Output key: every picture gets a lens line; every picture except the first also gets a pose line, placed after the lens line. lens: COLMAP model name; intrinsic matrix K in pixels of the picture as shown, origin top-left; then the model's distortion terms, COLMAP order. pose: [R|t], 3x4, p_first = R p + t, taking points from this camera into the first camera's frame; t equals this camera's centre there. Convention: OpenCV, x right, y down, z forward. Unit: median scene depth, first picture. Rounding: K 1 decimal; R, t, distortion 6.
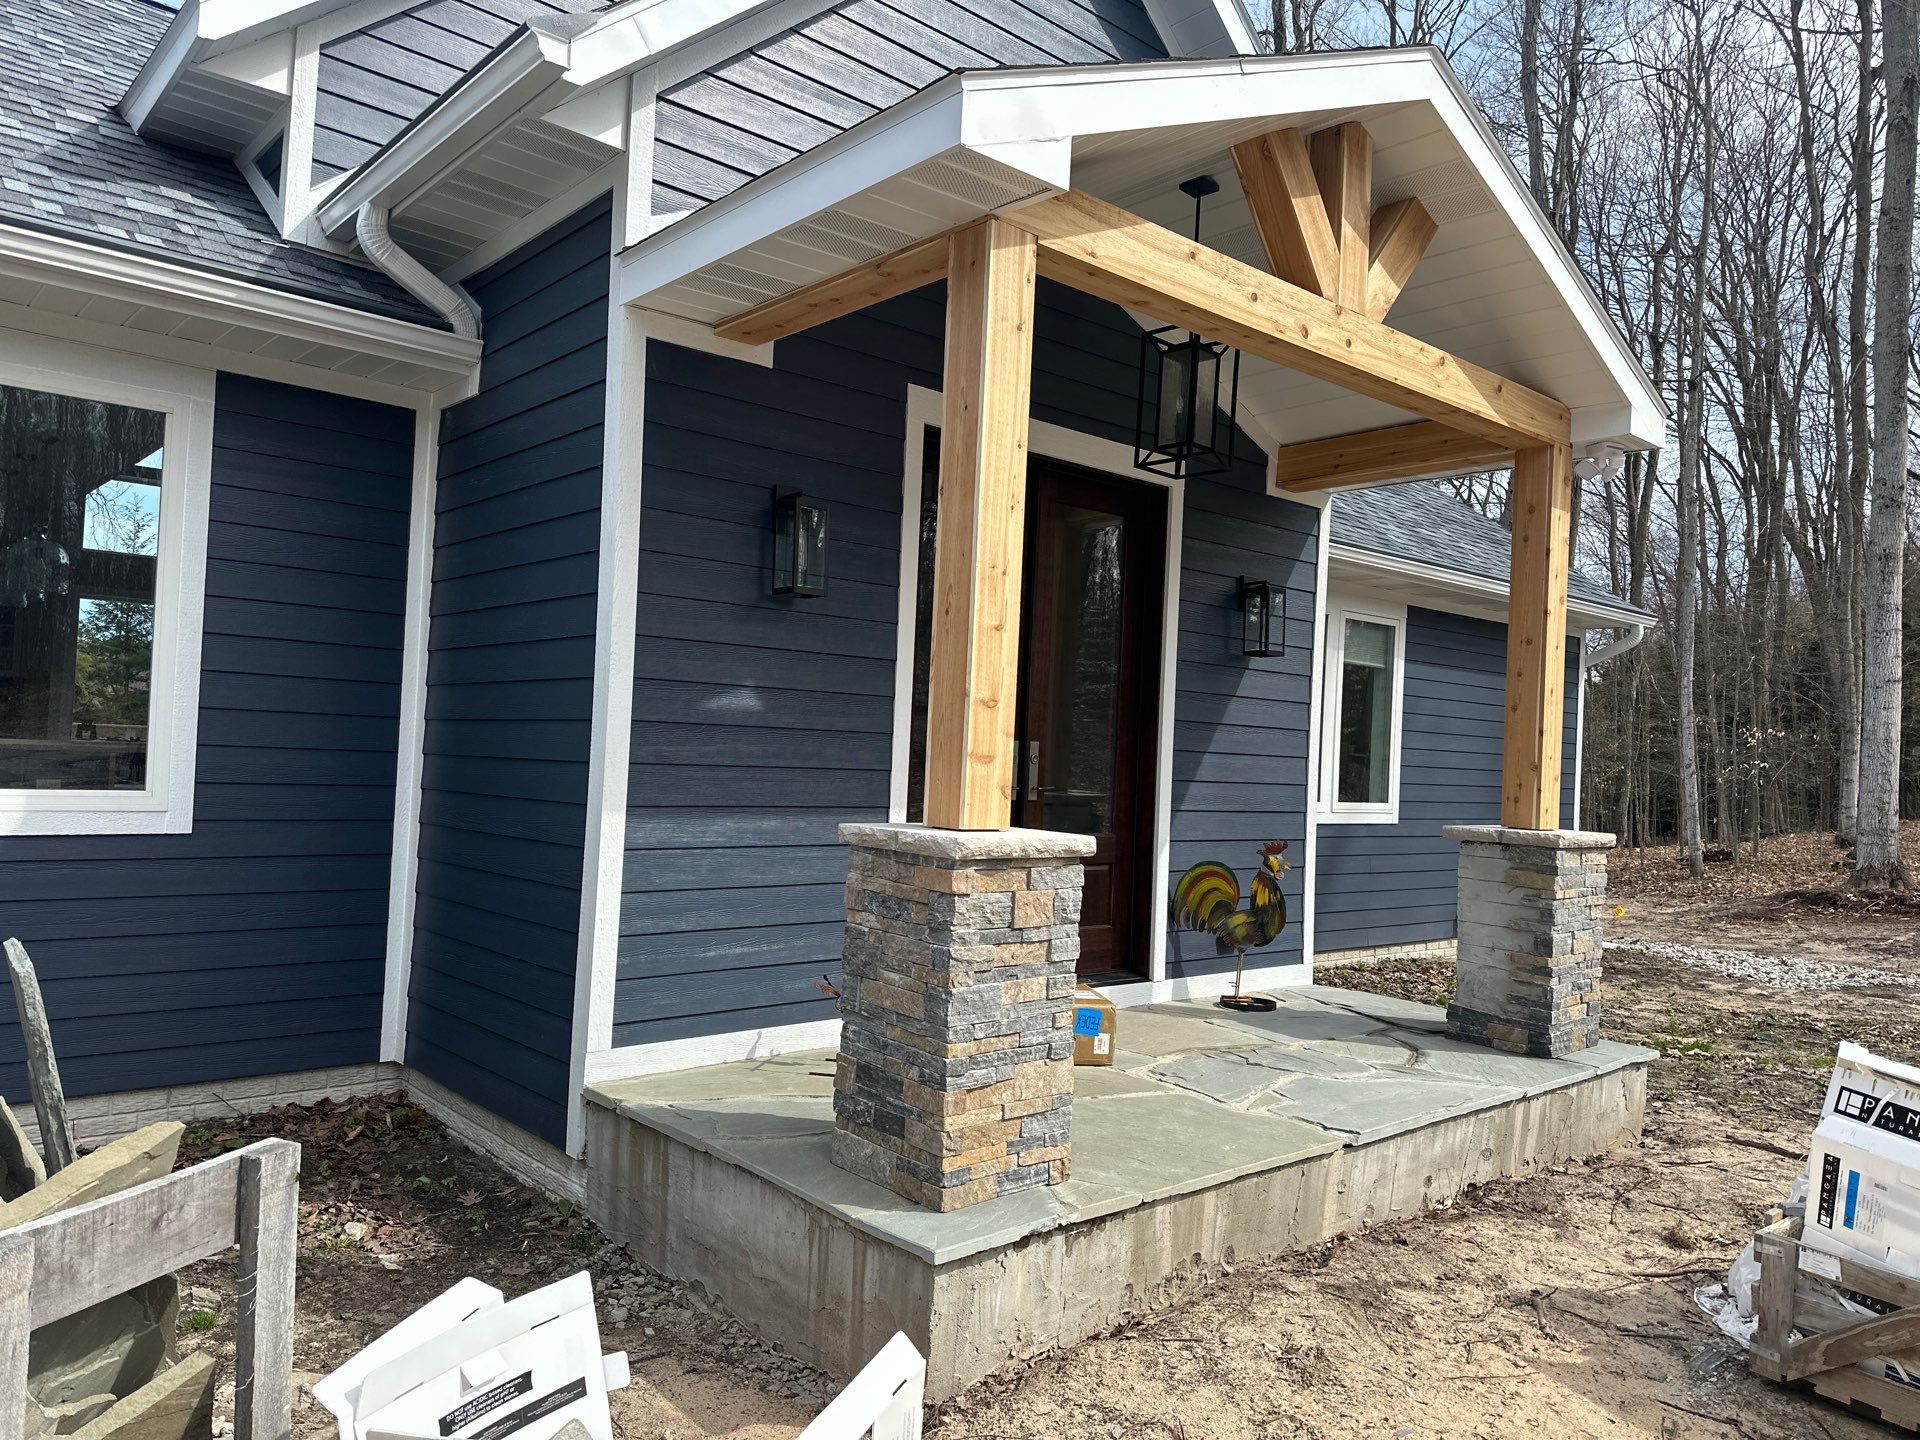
lens RADIAL K [[1353.6, 0, 950.4], [0, 1353.6, 734.9], [0, 0, 1]] dist [0.054437, -0.020925]
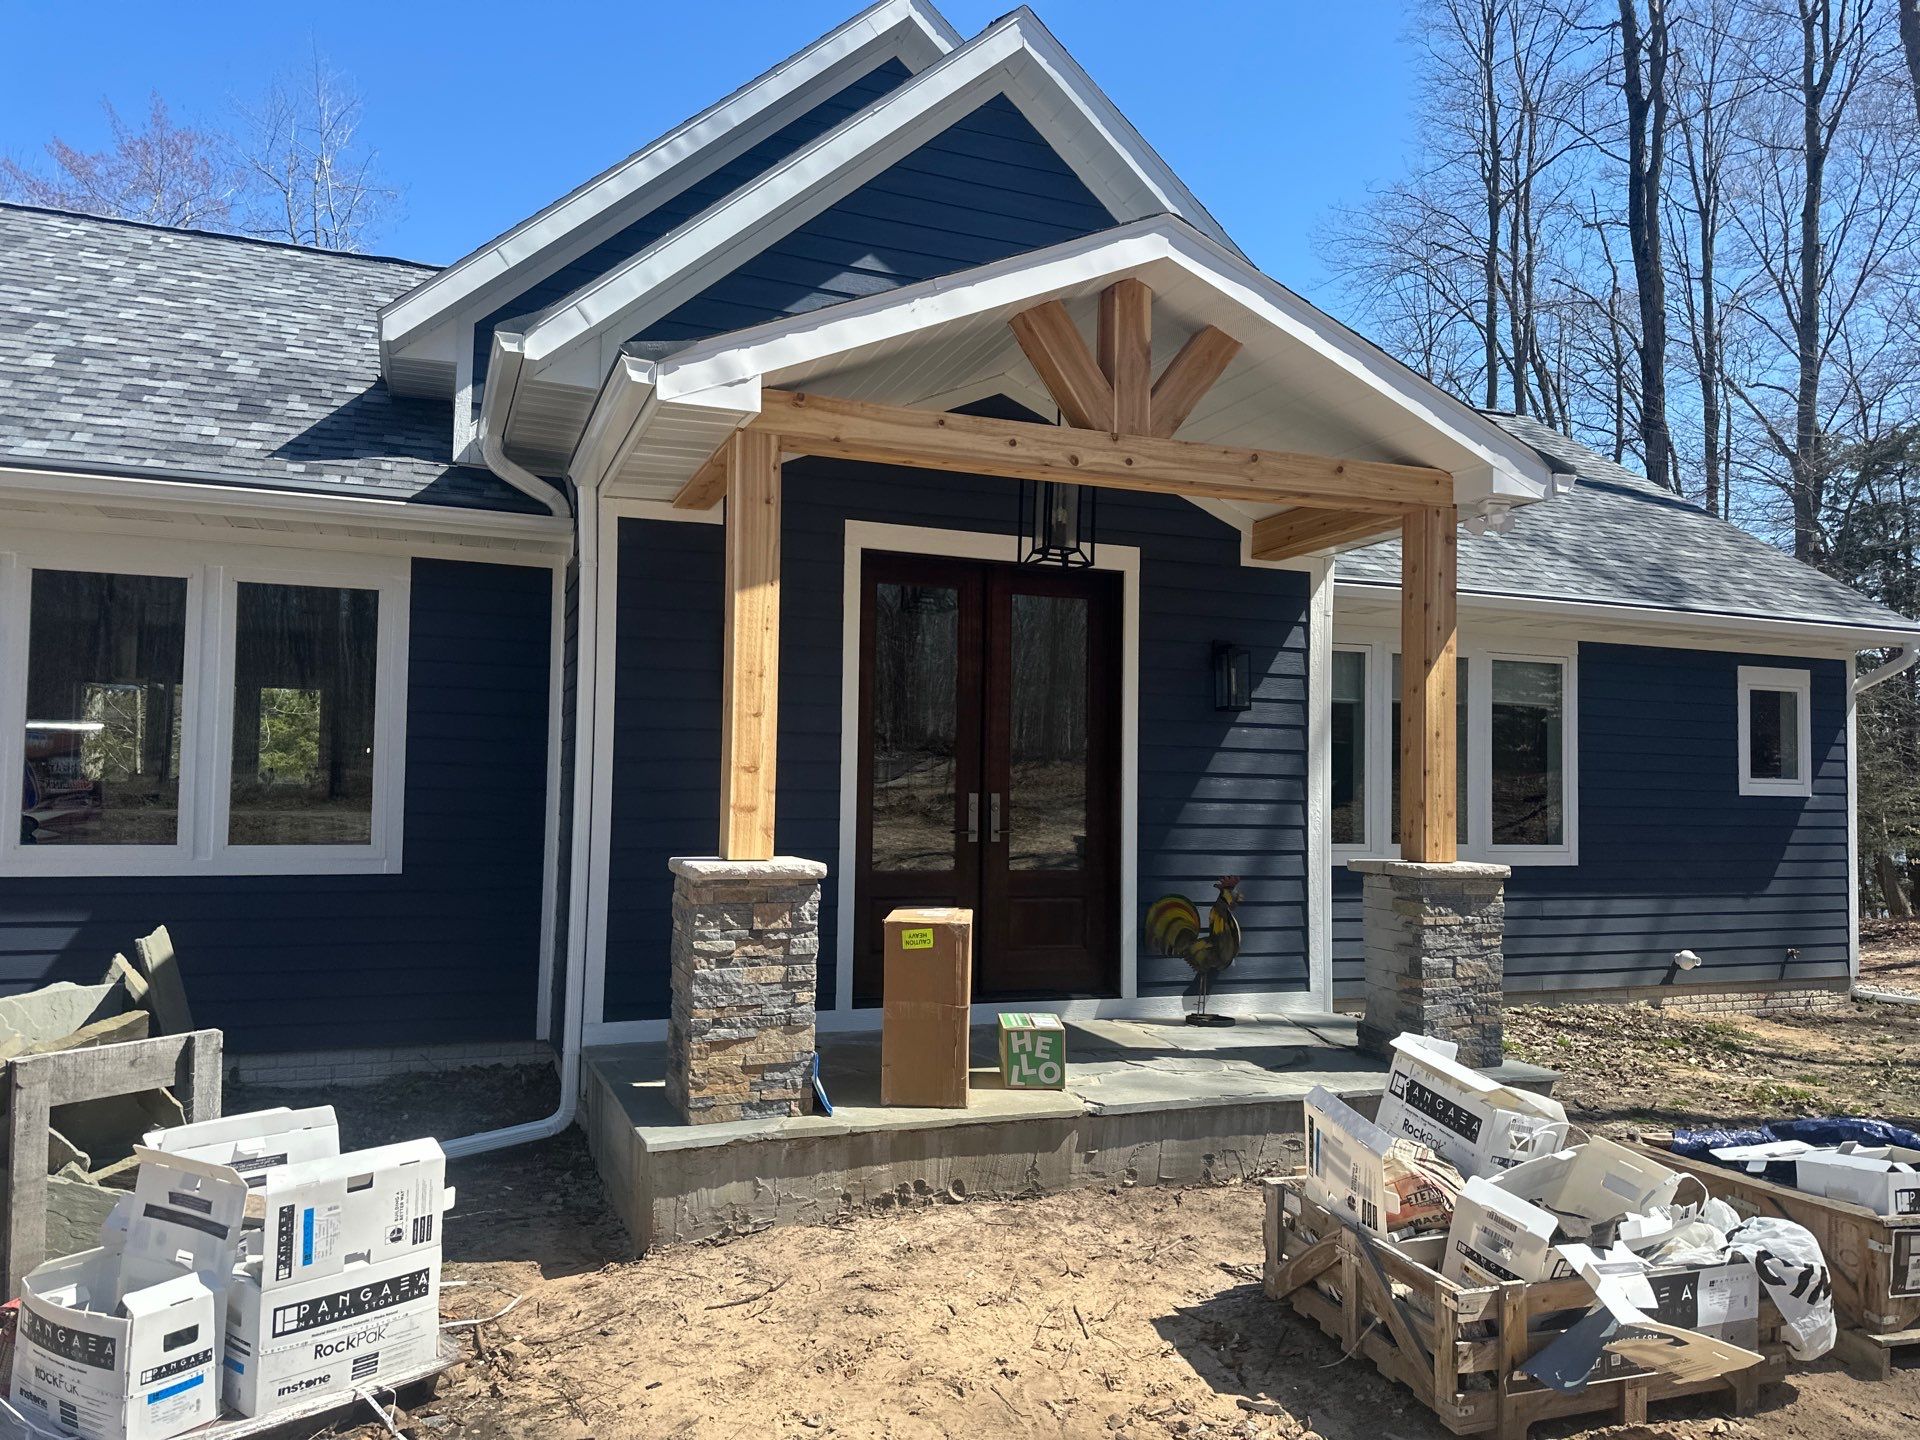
lens RADIAL K [[1353.6, 0, 905.7], [0, 1353.6, 734.3], [0, 0, 1]] dist [0.054437, -0.020925]
pose [[0.936957, -0.041629, -0.346956, 0.449125], [0.027360, 0.998570, -0.045926, 0.006188], [0.348372, 0.033539, 0.936756, -0.174160]]
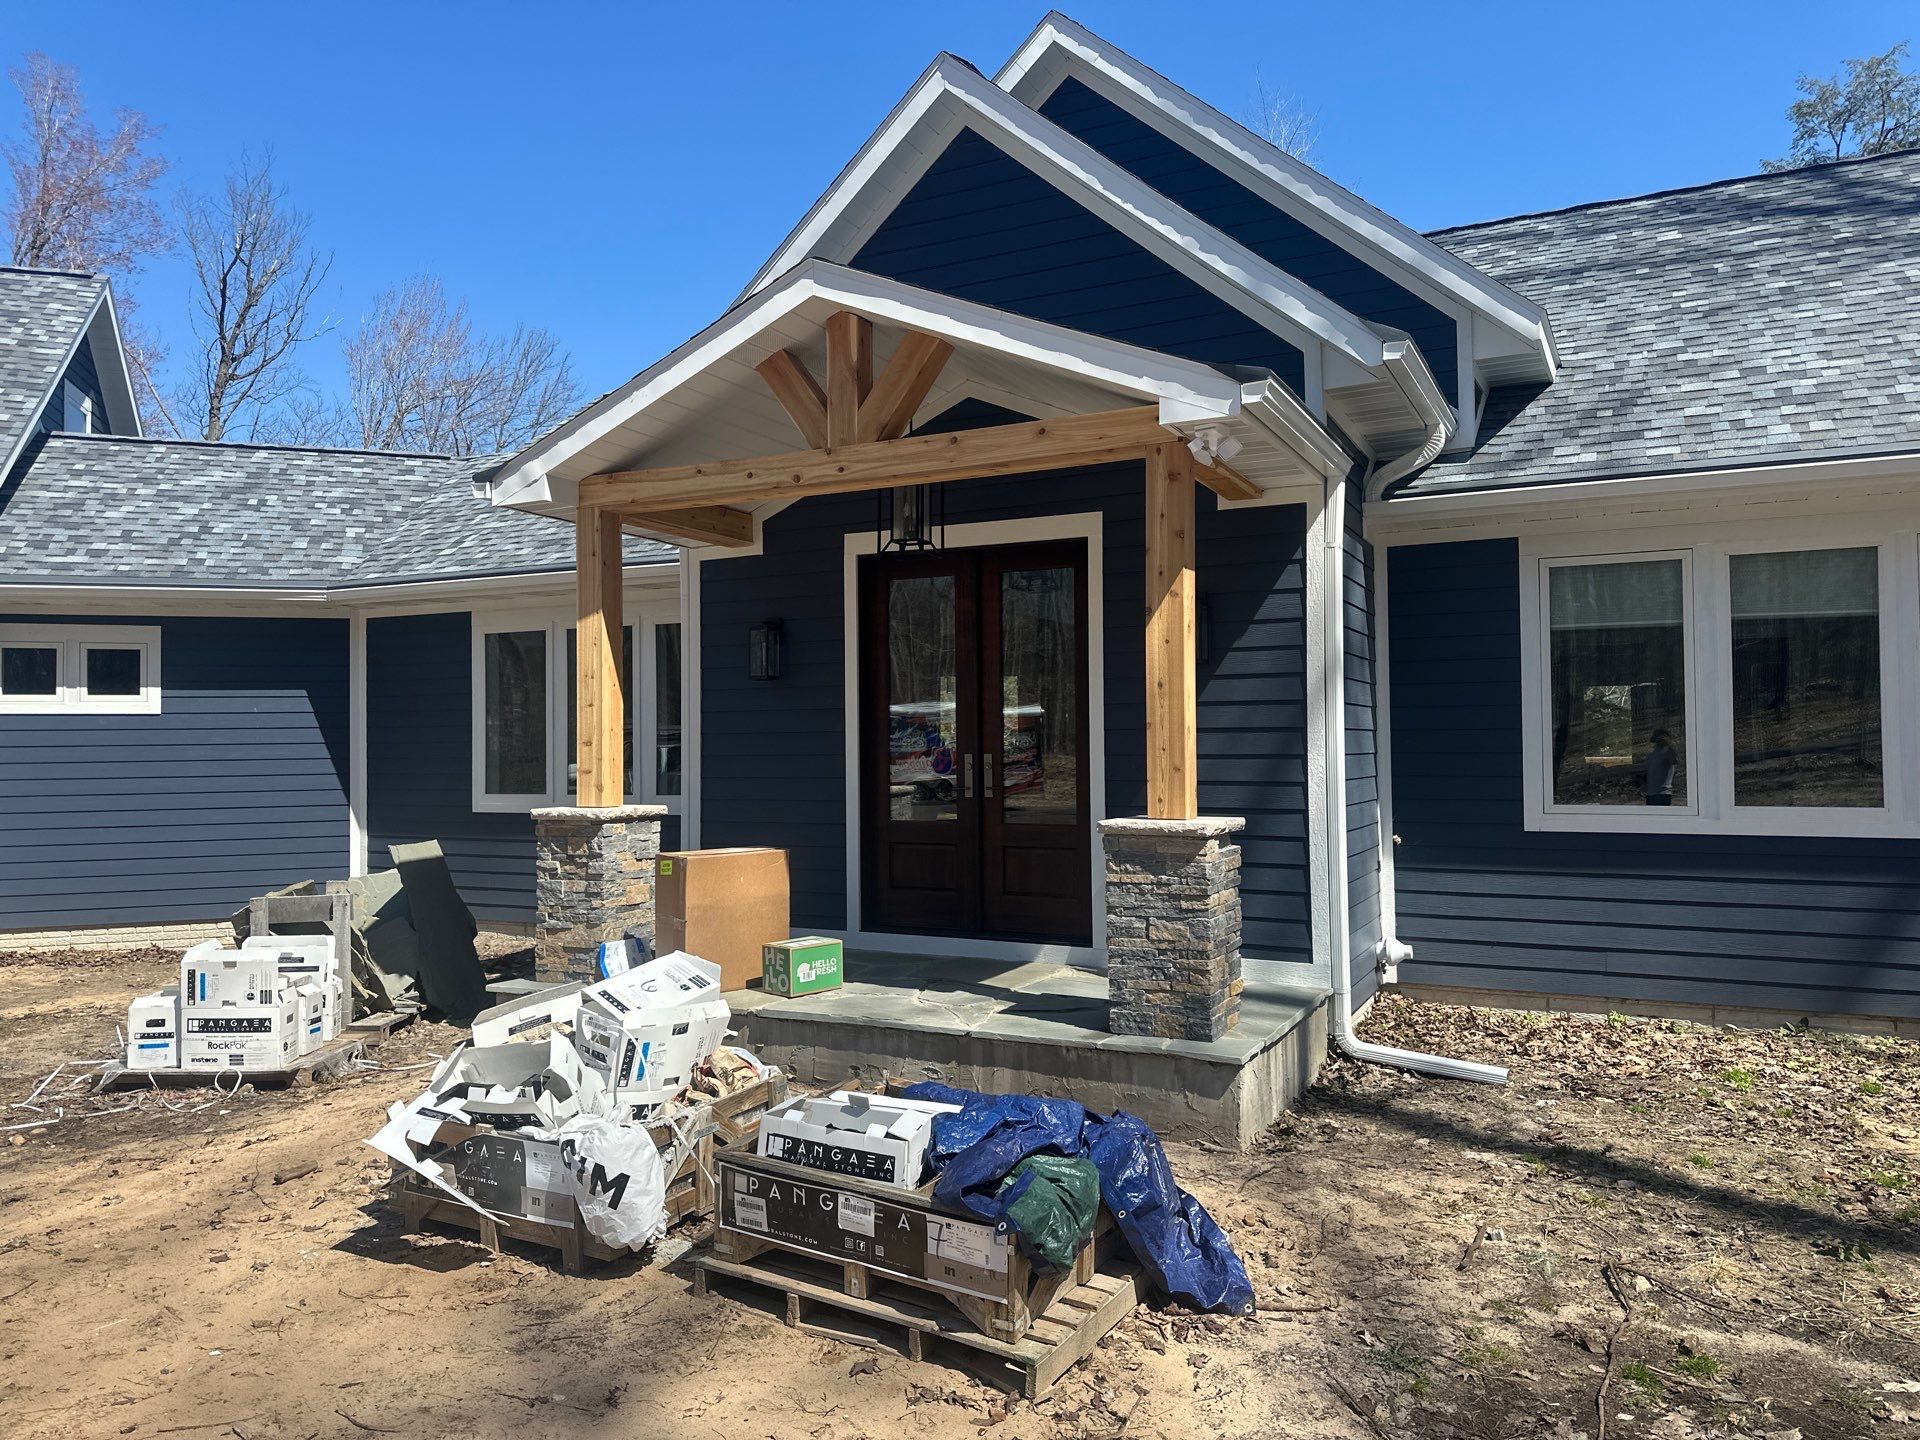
lens RADIAL K [[1353.6, 0, 927.9], [0, 1353.6, 714.6], [0, 0, 1]] dist [0.054437, -0.020925]
pose [[0.368866, -0.069652, -0.926869, 1.406791], [0.034607, 0.997526, -0.061189, 0.049972], [0.928838, -0.009506, 0.370364, 0.485709]]
